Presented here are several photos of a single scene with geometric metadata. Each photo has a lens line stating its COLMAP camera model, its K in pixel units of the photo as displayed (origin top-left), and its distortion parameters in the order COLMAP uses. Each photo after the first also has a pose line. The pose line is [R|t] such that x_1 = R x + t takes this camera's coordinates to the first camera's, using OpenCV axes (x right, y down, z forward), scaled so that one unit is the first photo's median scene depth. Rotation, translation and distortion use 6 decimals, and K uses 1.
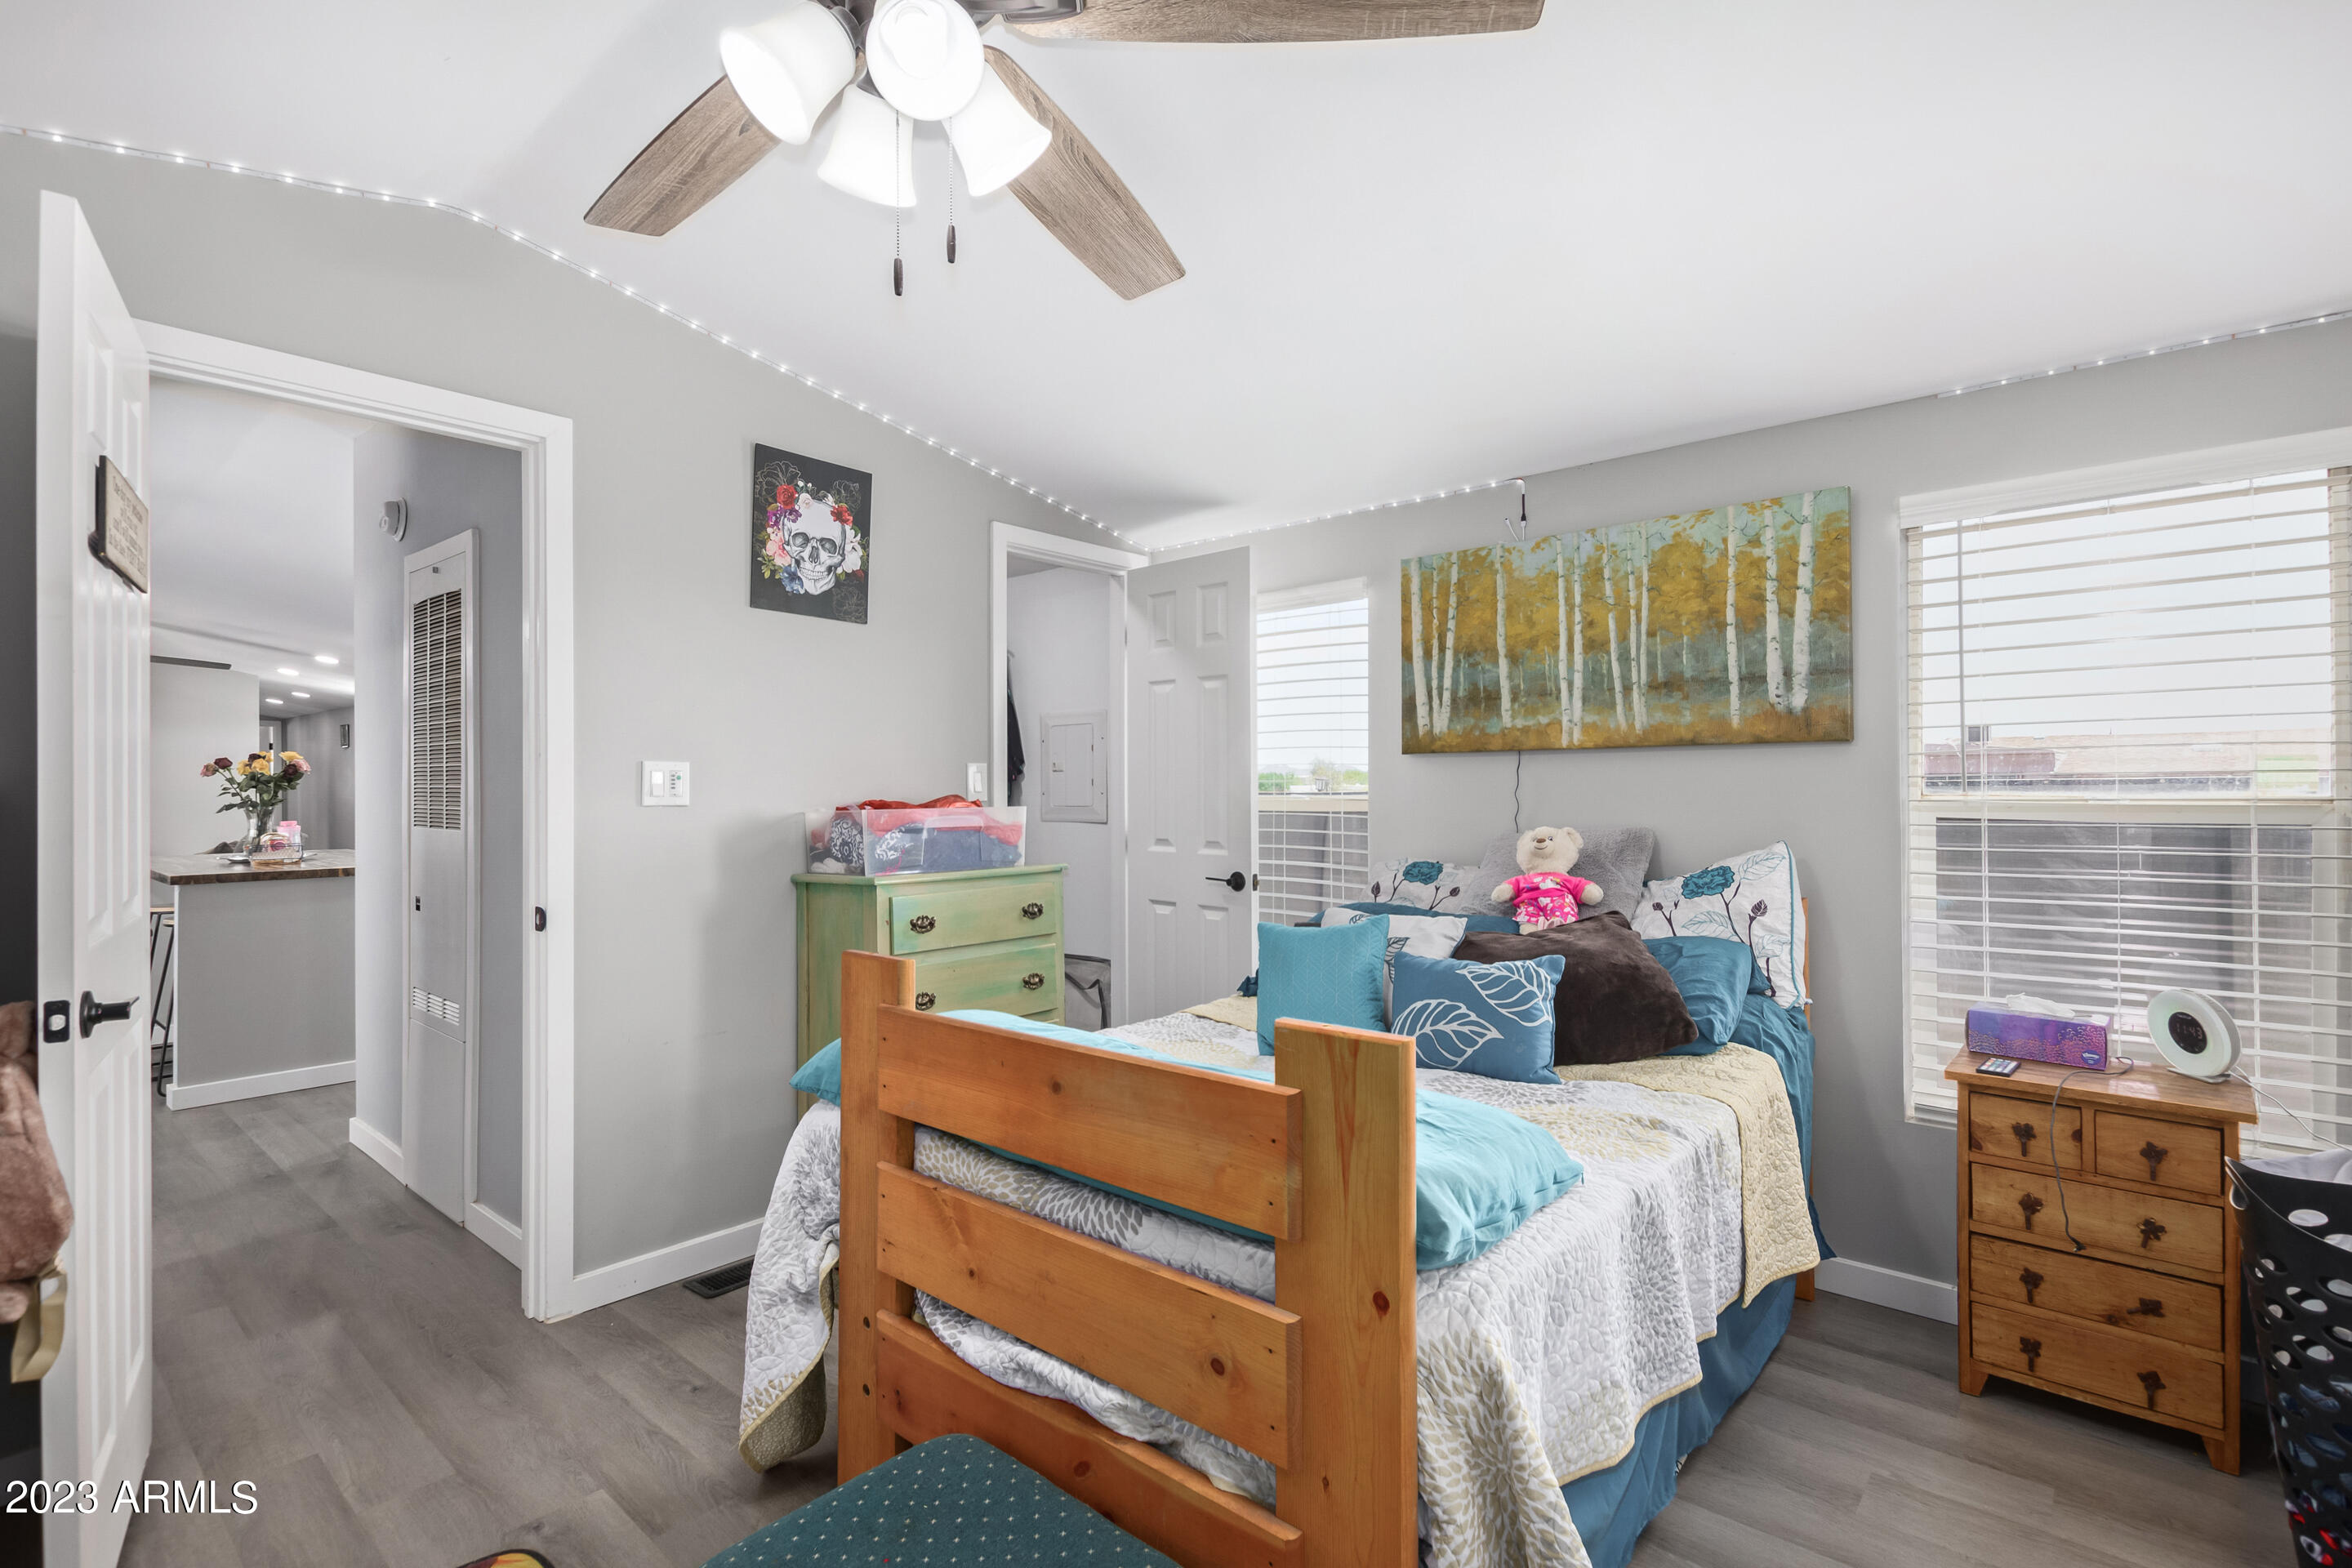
lens RADIAL K [[1073.4, 0, 1176.0], [0, 1073.4, 784.0], [0, 0, 1]] dist [0.000867, -0.000036]
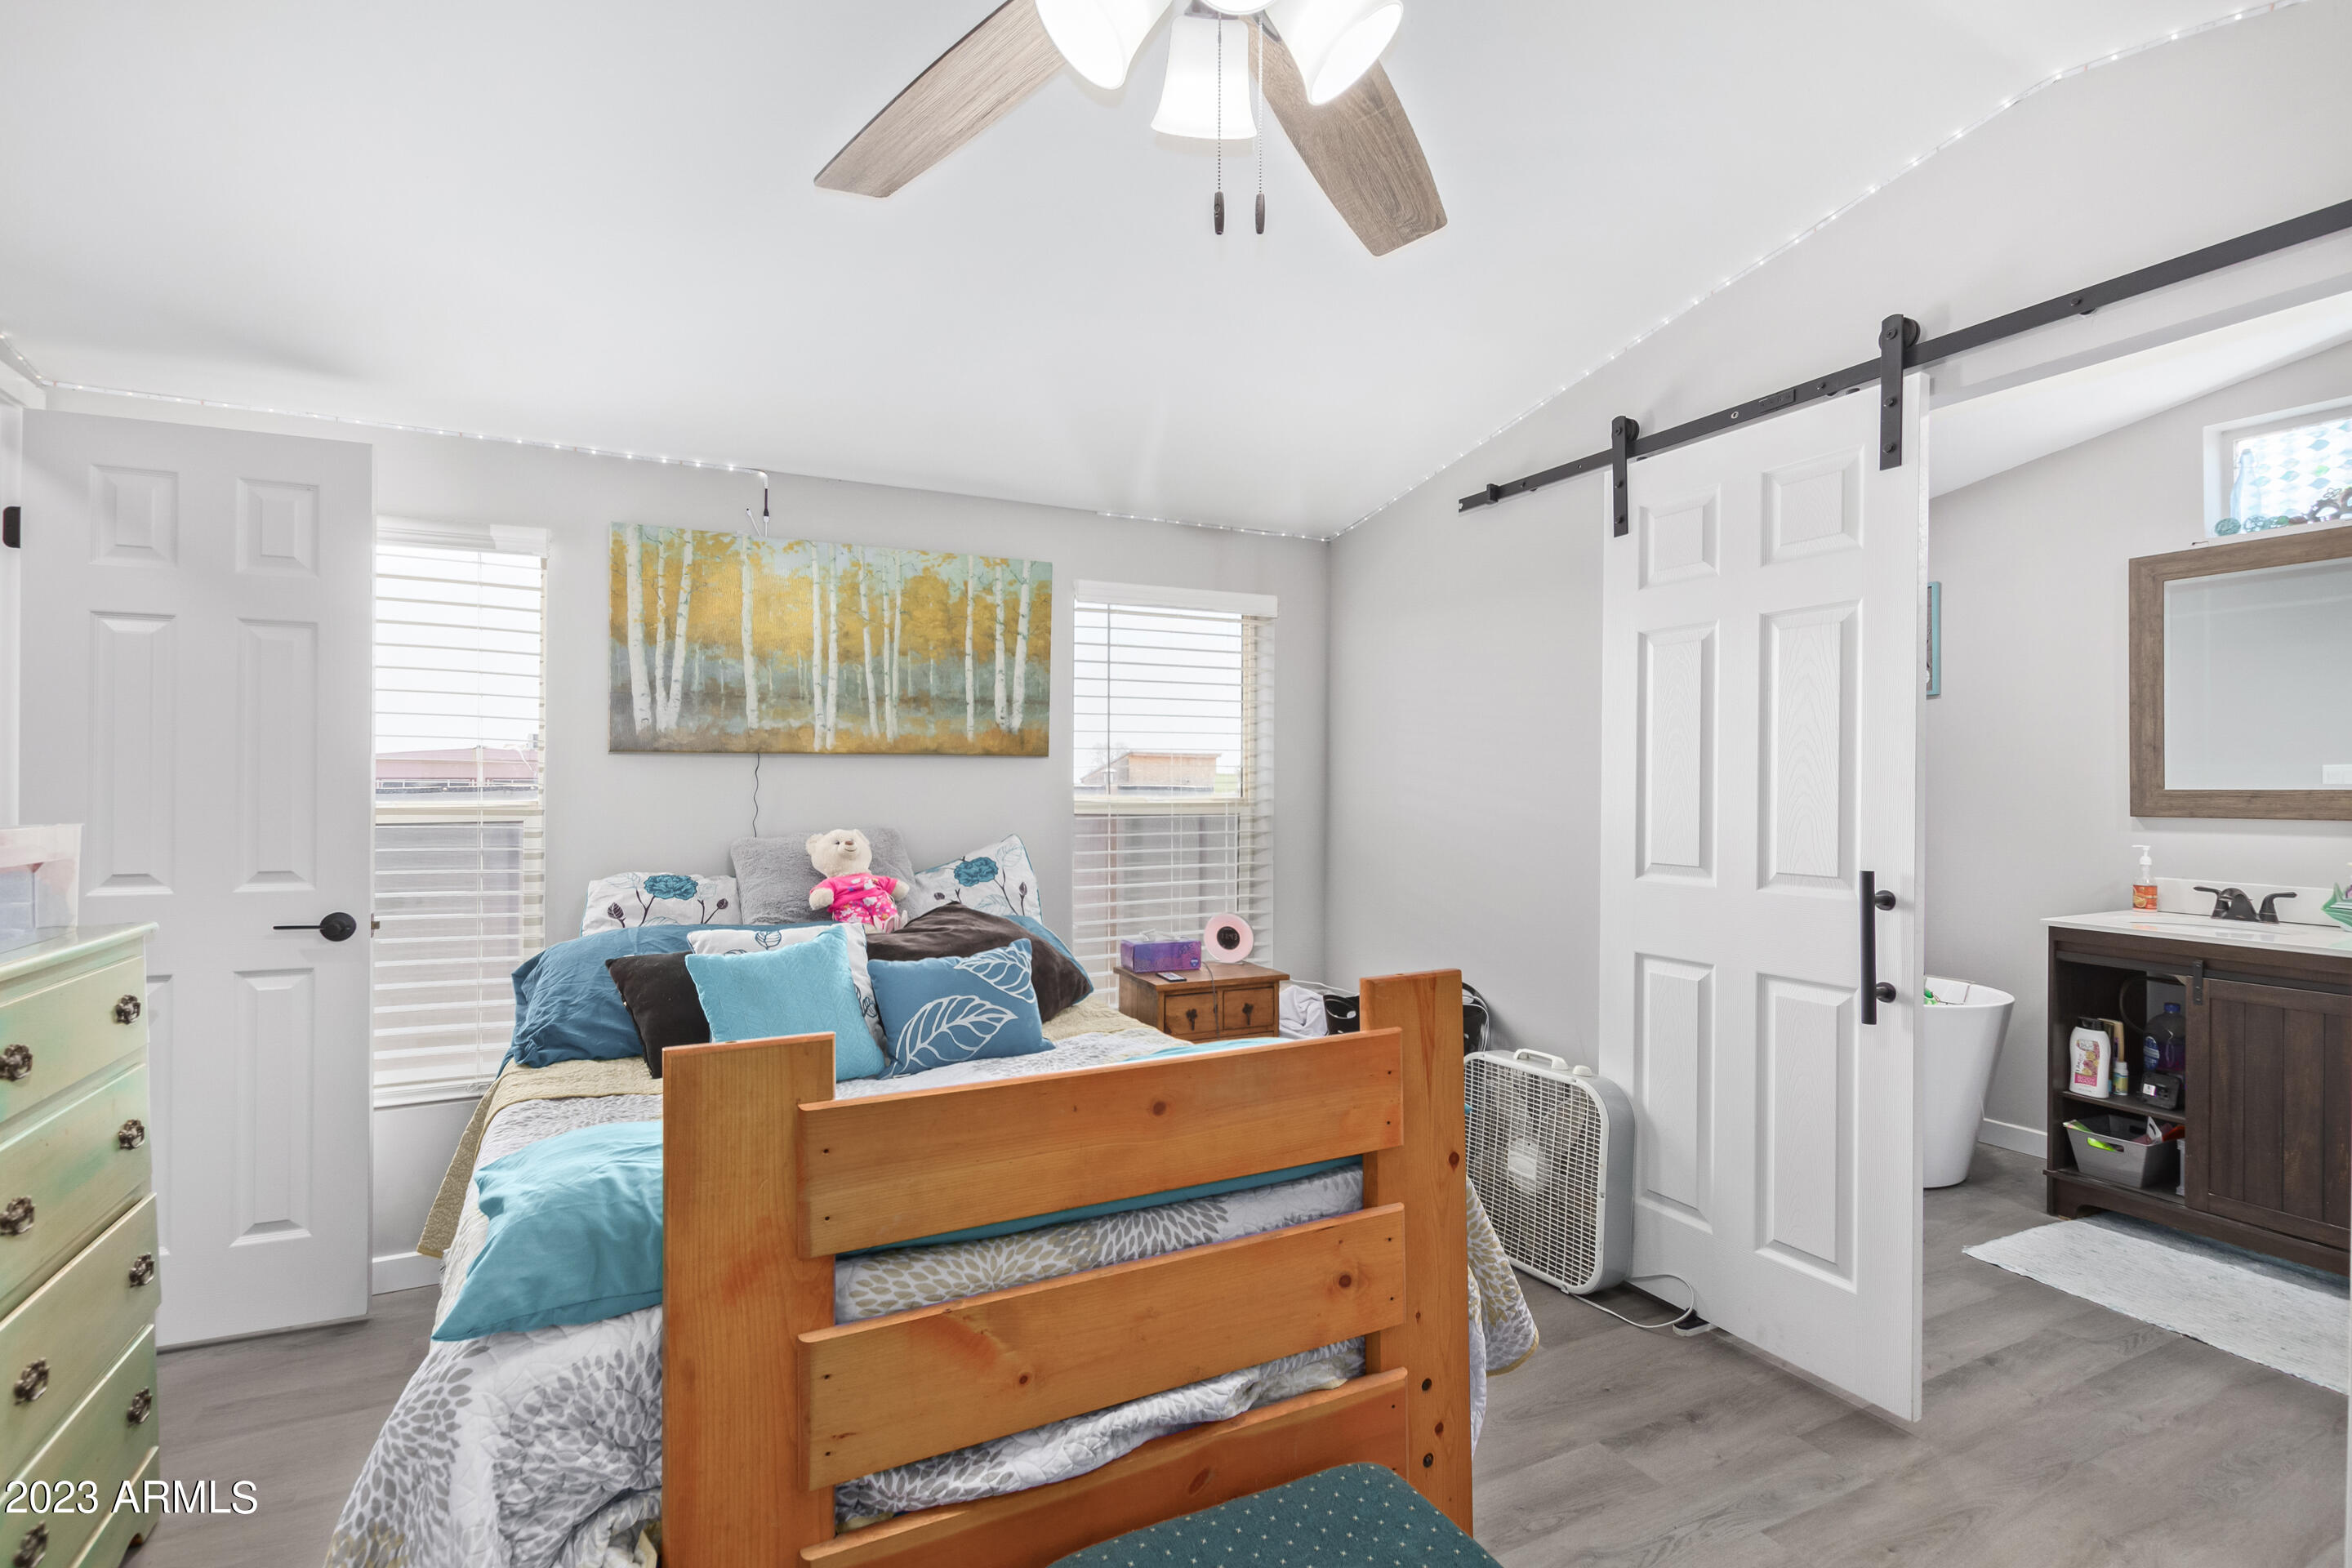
lens RADIAL K [[1096.4, 0, 1169.4], [0, 1096.4, 791.7], [0, 0, 1]] dist [0.000839, -0.000031]
pose [[0.387460, 0.001802, 0.921885, -0.503657], [-0.005311, 0.999986, 0.000277, 0.001981], [-0.921871, -0.005004, 0.387464, 0.312201]]
